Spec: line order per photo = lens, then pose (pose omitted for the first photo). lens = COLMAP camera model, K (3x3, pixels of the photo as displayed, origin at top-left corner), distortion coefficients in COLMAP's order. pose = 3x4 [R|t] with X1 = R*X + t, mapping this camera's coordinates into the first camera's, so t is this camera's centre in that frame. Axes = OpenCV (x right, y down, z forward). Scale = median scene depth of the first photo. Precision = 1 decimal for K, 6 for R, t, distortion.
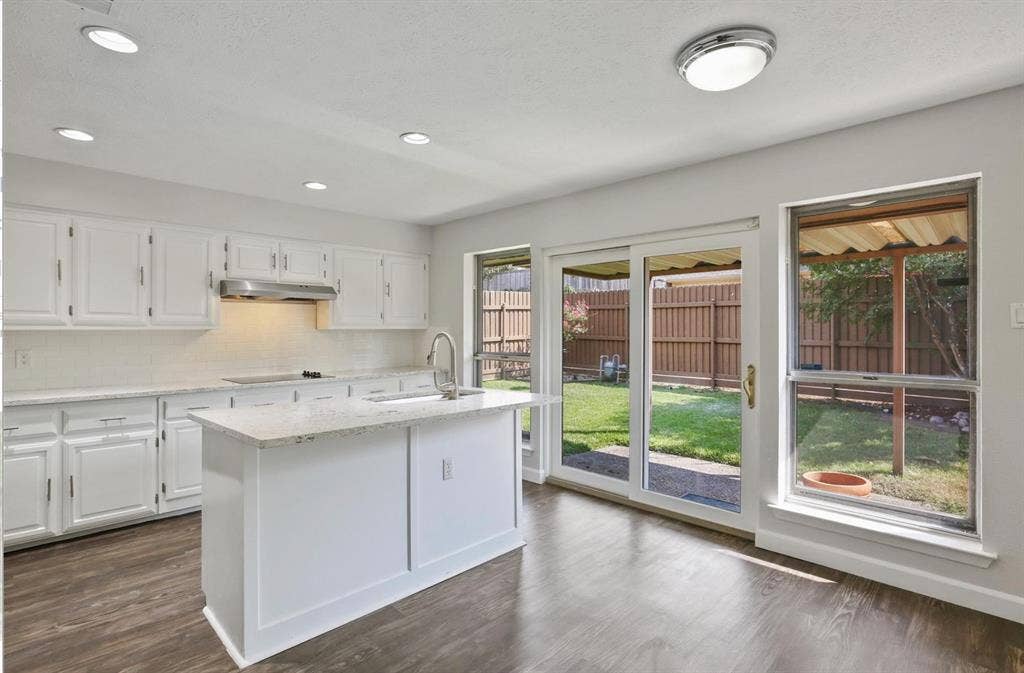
lens RADIAL K [[508.0, 0, 503.4], [0, 508.0, 337.7], [0, 0, 1]] dist [-0.025842, 0.009823]
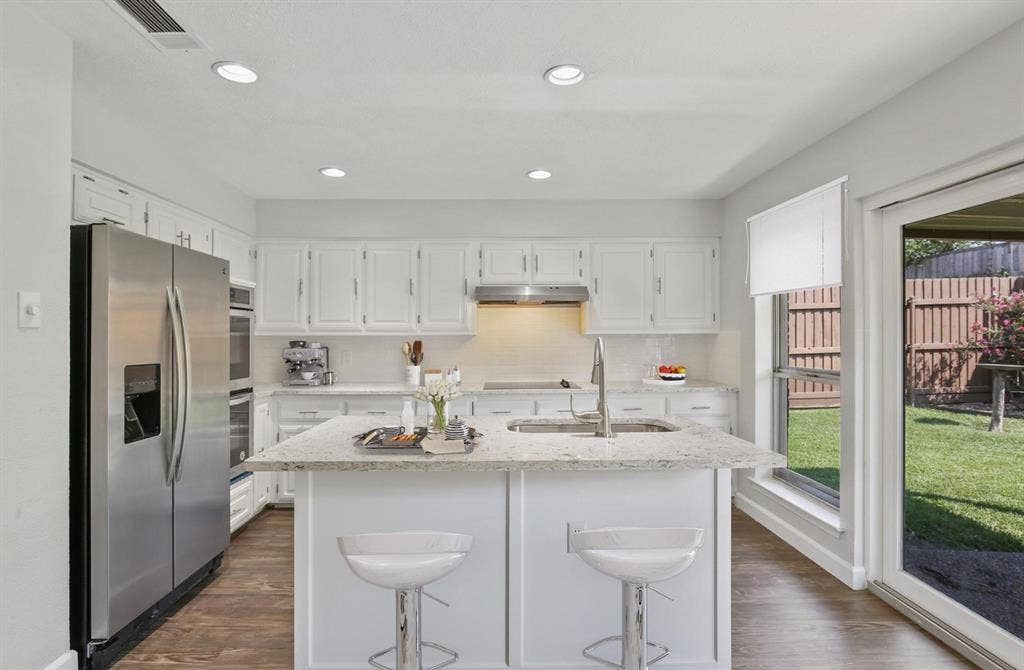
lens RADIAL K [[508.0, 0, 503.4], [0, 508.0, 336.2], [0, 0, 1]] dist [-0.025842, 0.009823]
pose [[0.720358, -0.000068, -0.693602, 0.174622], [-0.008821, 0.999918, -0.009259, -0.003640], [0.693546, 0.012788, 0.720299, 0.260153]]
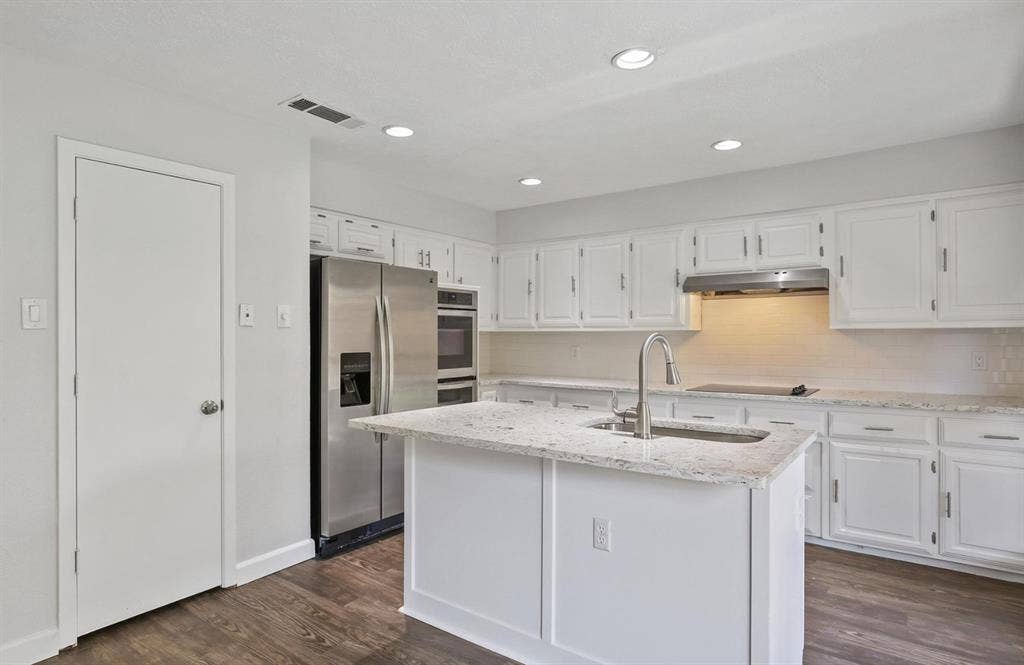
lens RADIAL K [[565.4, 0, 497.7], [0, 565.4, 334.3], [0, 0, 1]] dist [-0.003401, -0.000532]
pose [[0.137641, 0.004316, -0.990473, 0.371595], [-0.010779, 0.999938, 0.002860, -0.006896], [0.990424, 0.010282, 0.137679, 0.449013]]
